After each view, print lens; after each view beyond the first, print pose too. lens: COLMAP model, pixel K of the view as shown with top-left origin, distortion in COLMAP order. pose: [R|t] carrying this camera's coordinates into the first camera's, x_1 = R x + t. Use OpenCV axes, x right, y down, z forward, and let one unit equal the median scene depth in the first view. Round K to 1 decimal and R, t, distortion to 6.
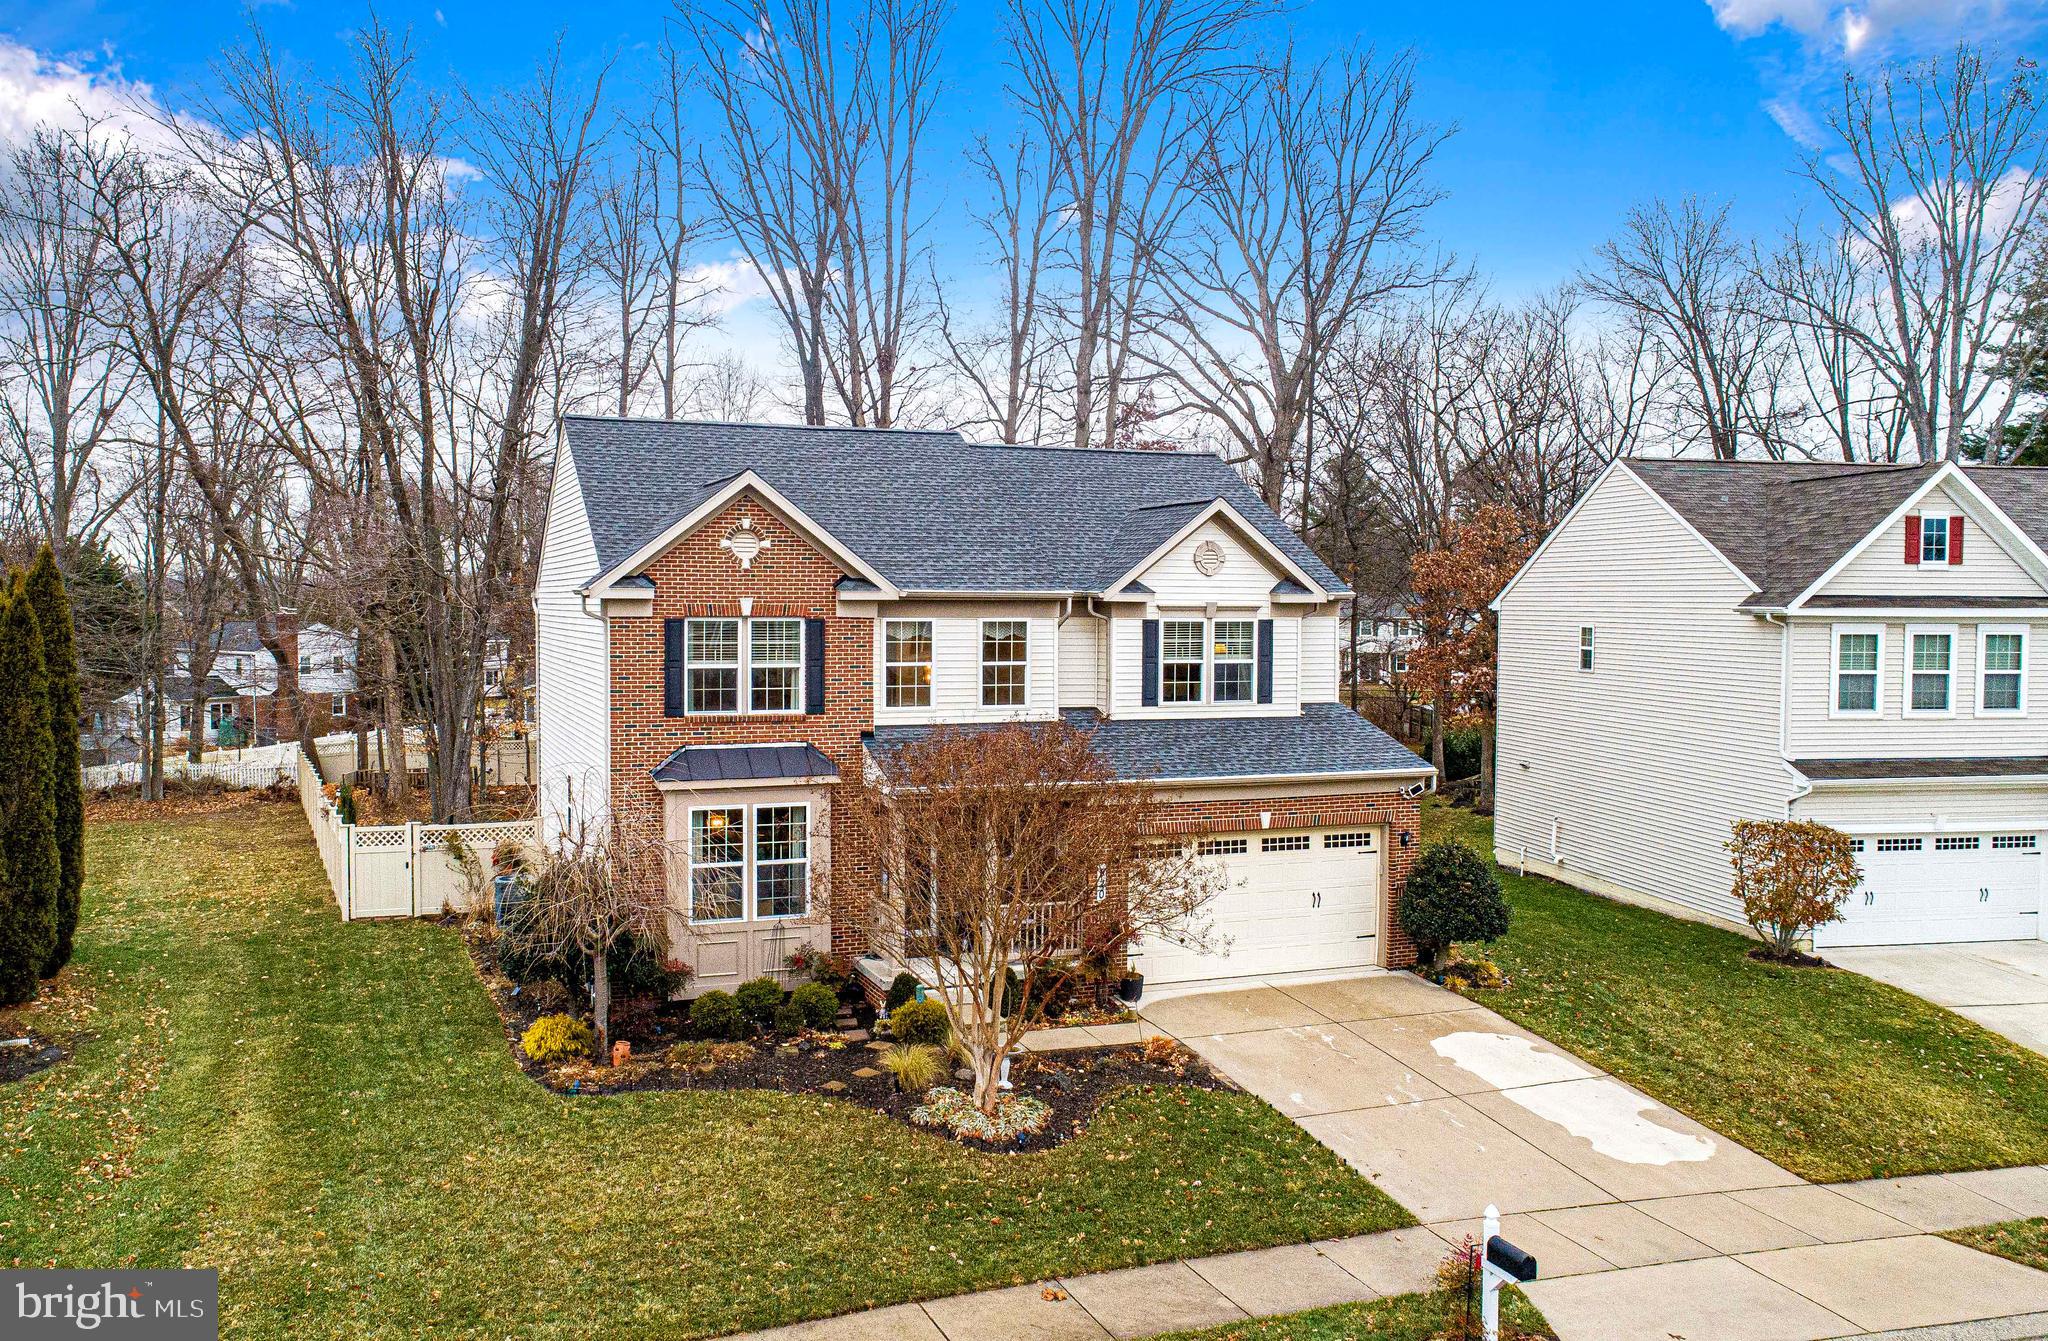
lens RADIAL K [[1660.5, 0, 968.5], [0, 1660.5, 672.1], [0, 0, 1]] dist [-0.012535, 0.001730]
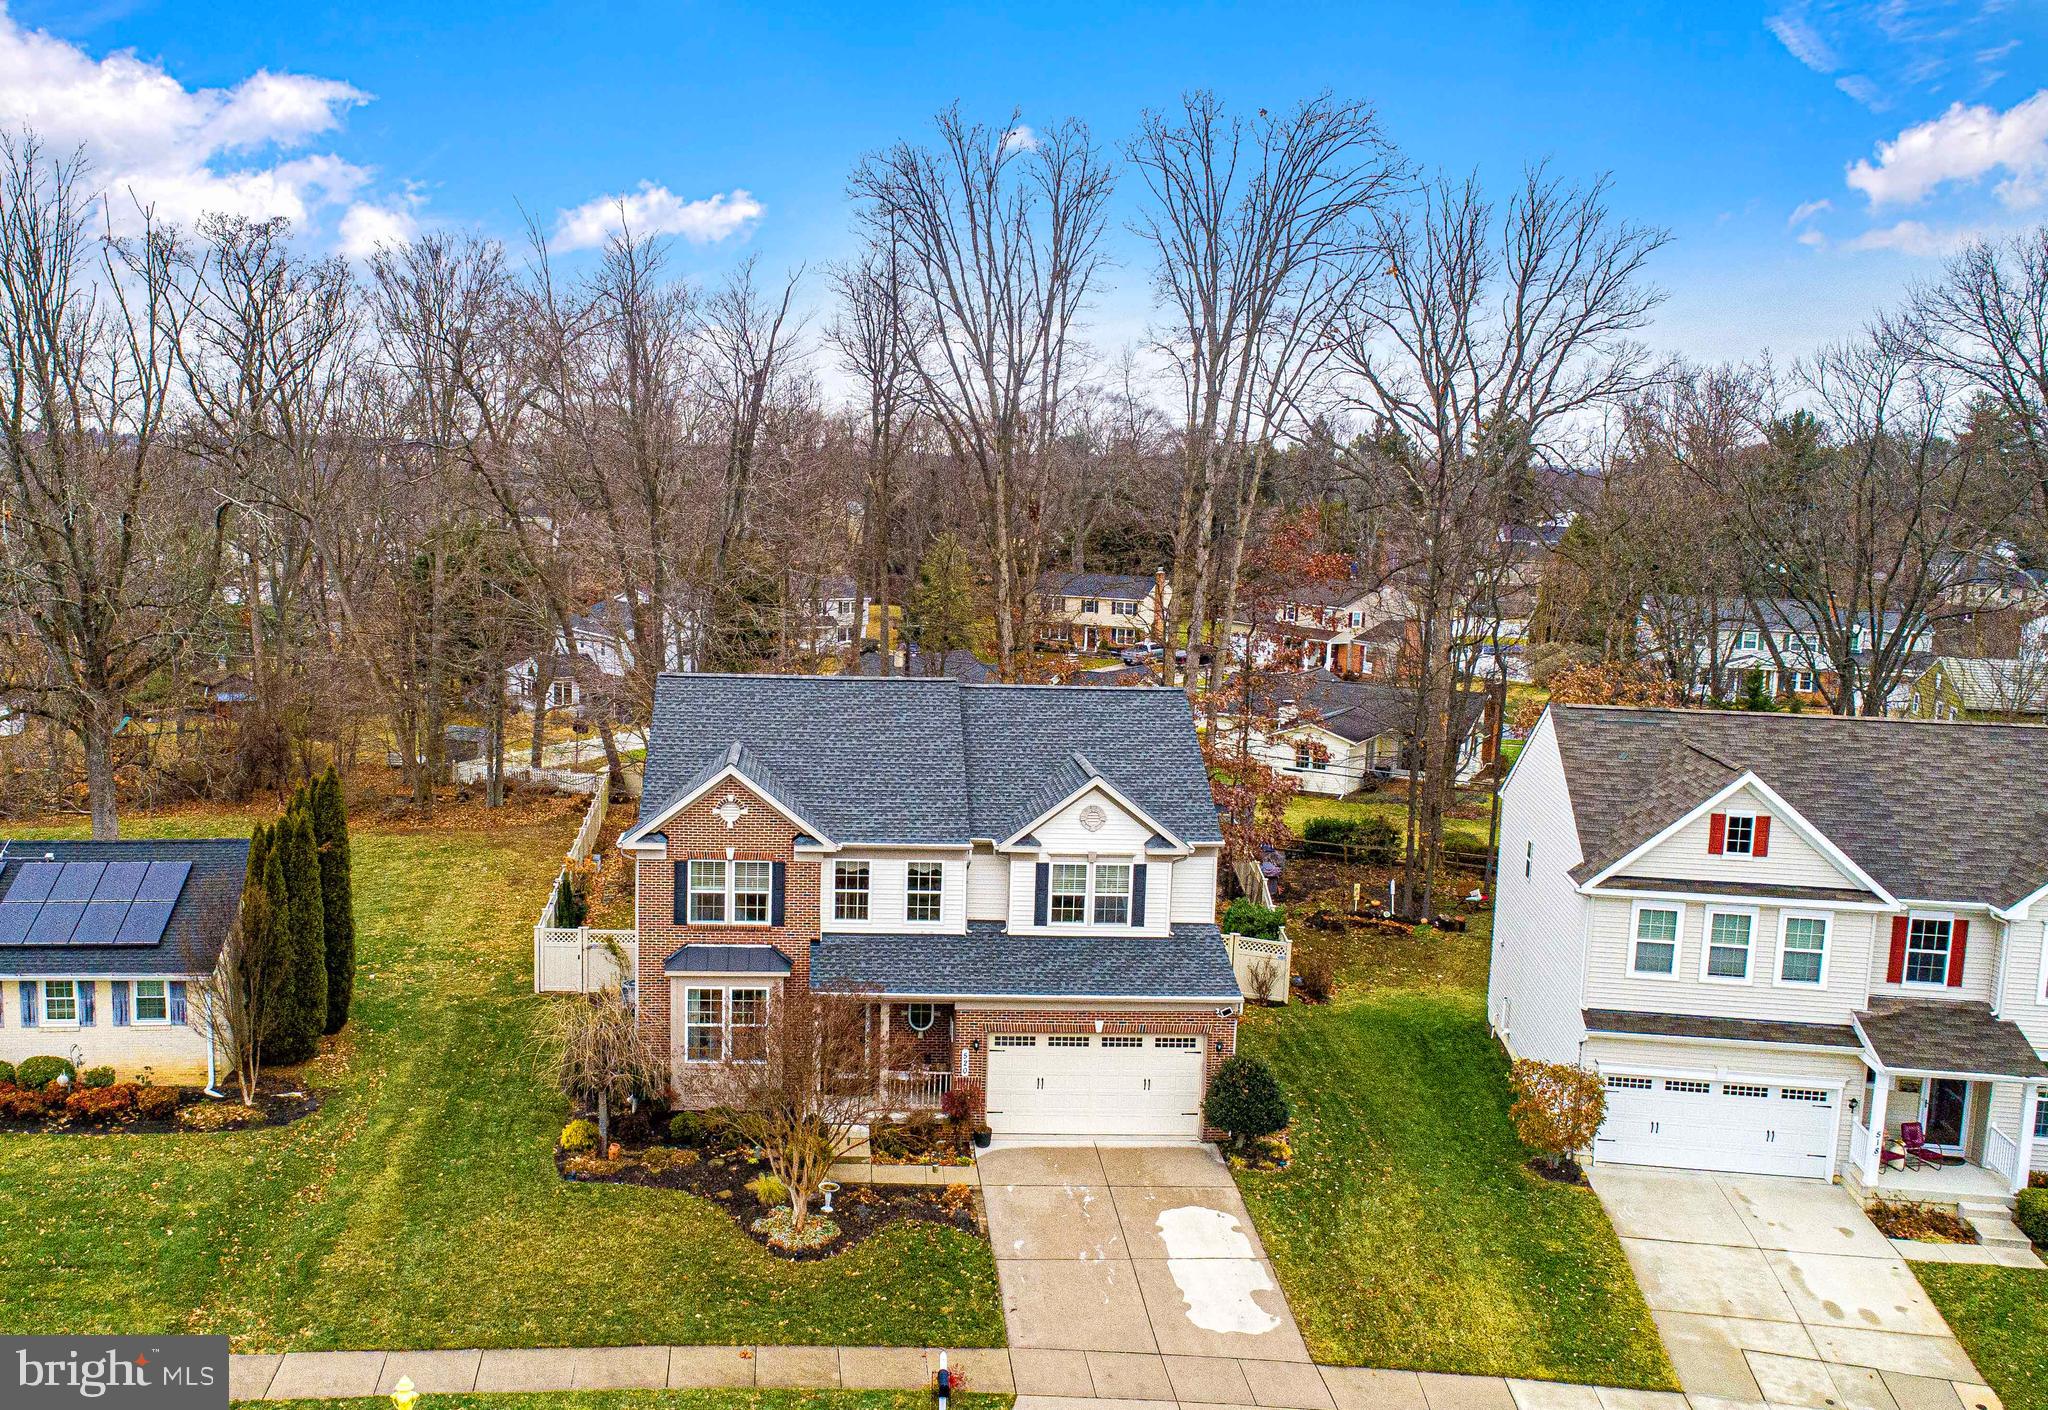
lens RADIAL K [[1857.2, 0, 861.7], [0, 1857.2, 715.7], [0, 0, 1]] dist [-0.010406, -0.001551]
pose [[0.944494, 0.060965, -0.322824, 0.493932], [-0.029830, 0.994487, 0.100531, -0.325768], [0.327173, -0.085321, 0.941105, -0.492768]]
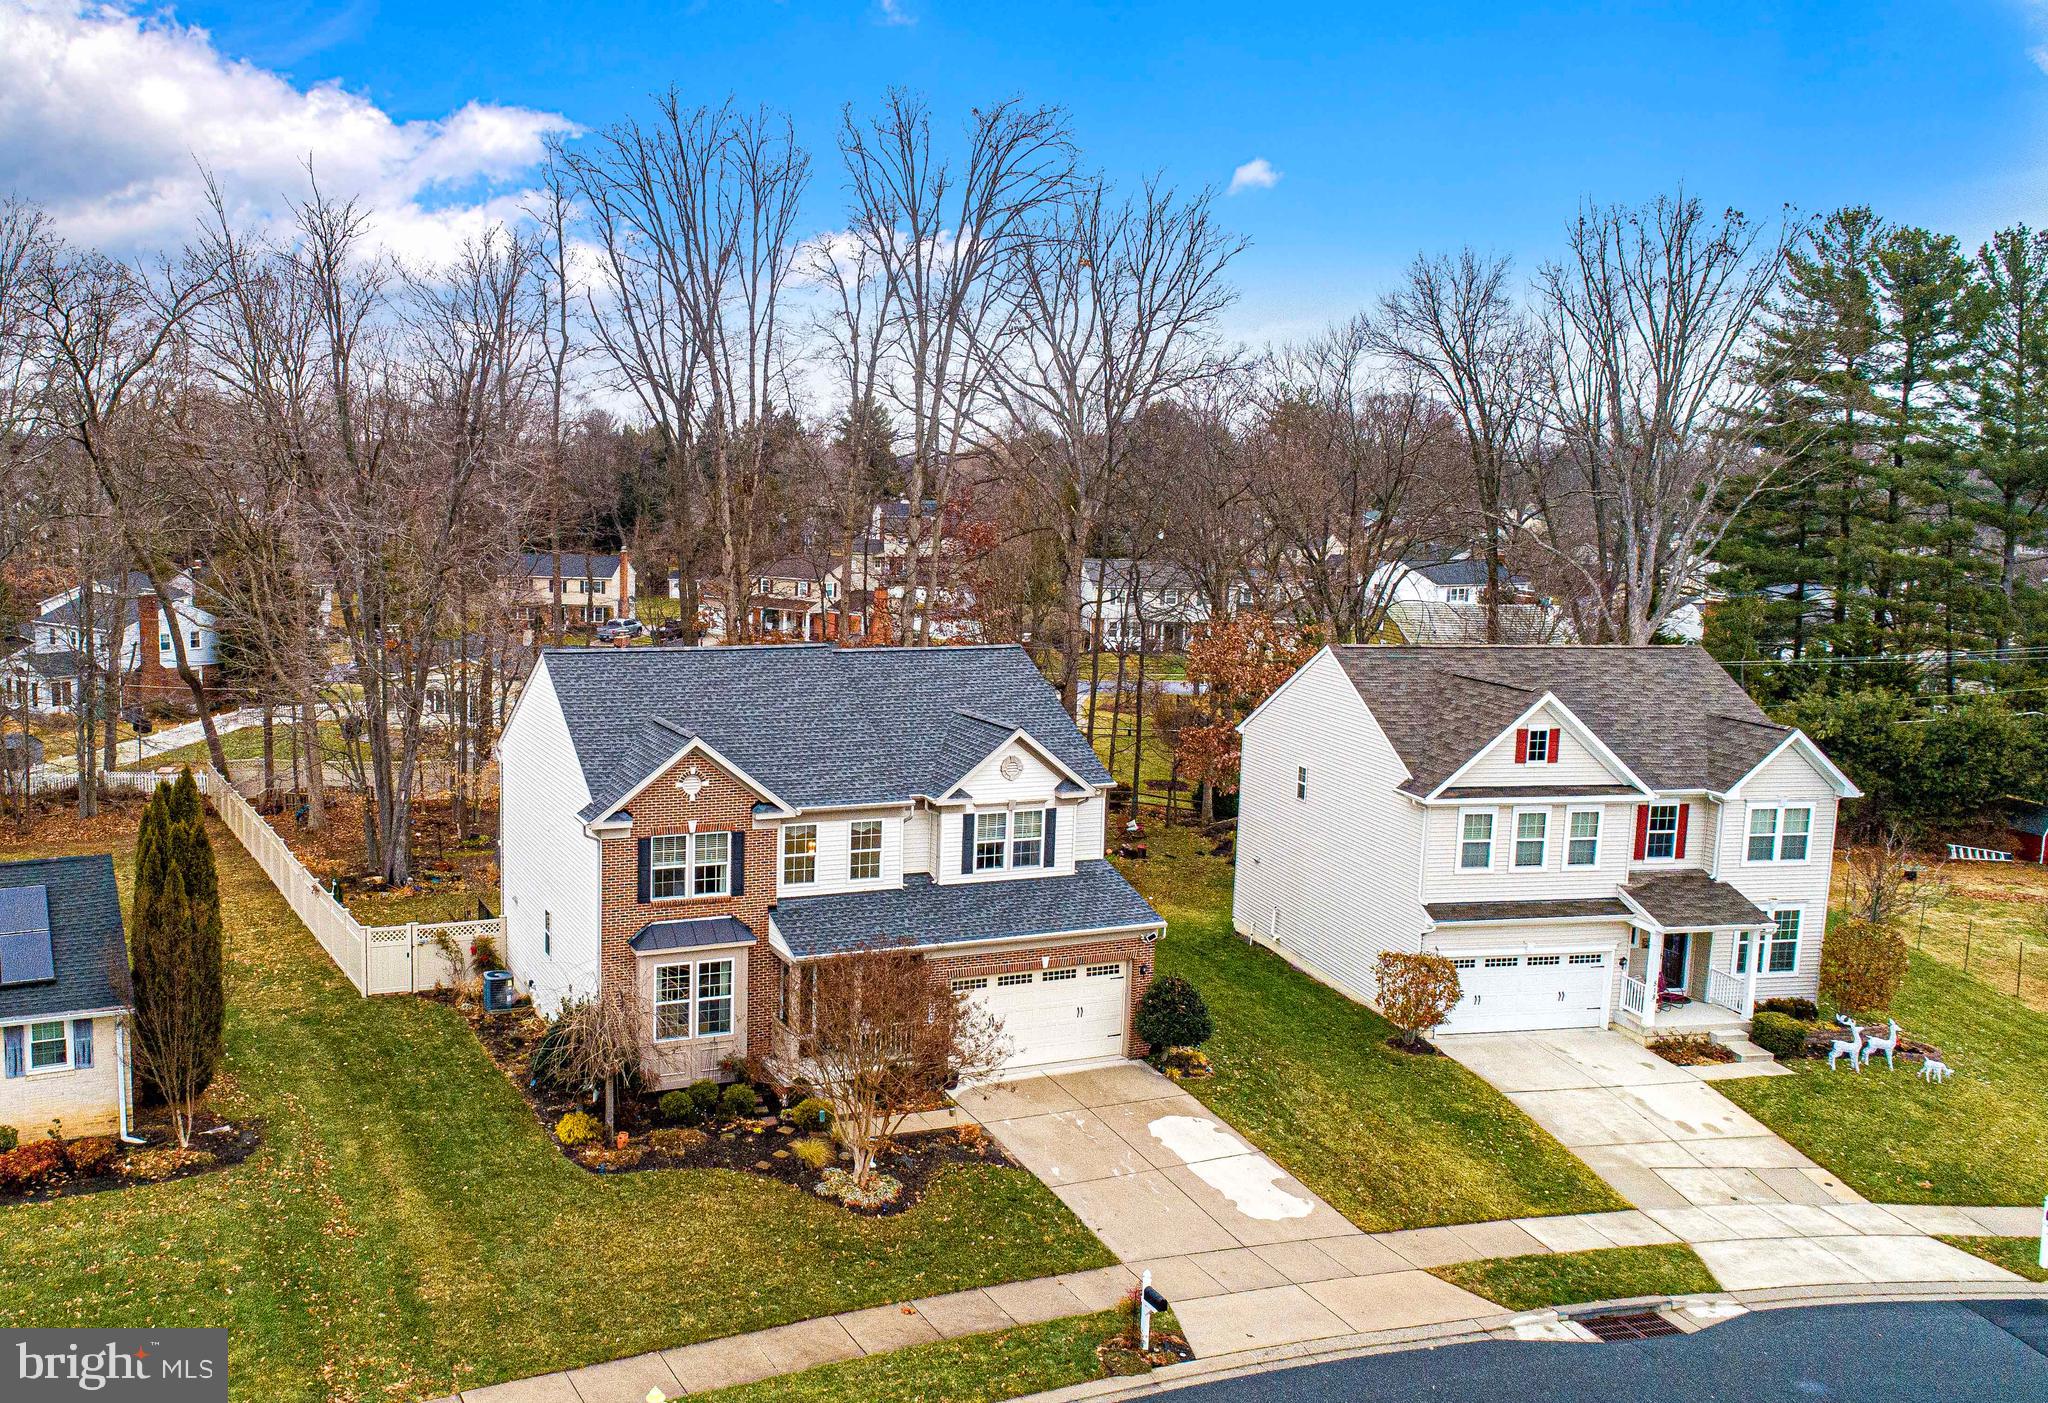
lens RADIAL K [[1798.5, 0, 813.5], [0, 1798.5, 704.9], [0, 0, 1]] dist [-0.012117, -0.000259]
pose [[0.999535, 0.011160, 0.028383, -0.072852], [-0.013886, 0.995115, 0.097745, -0.297714], [-0.027153, -0.098094, 0.994807, -0.553484]]
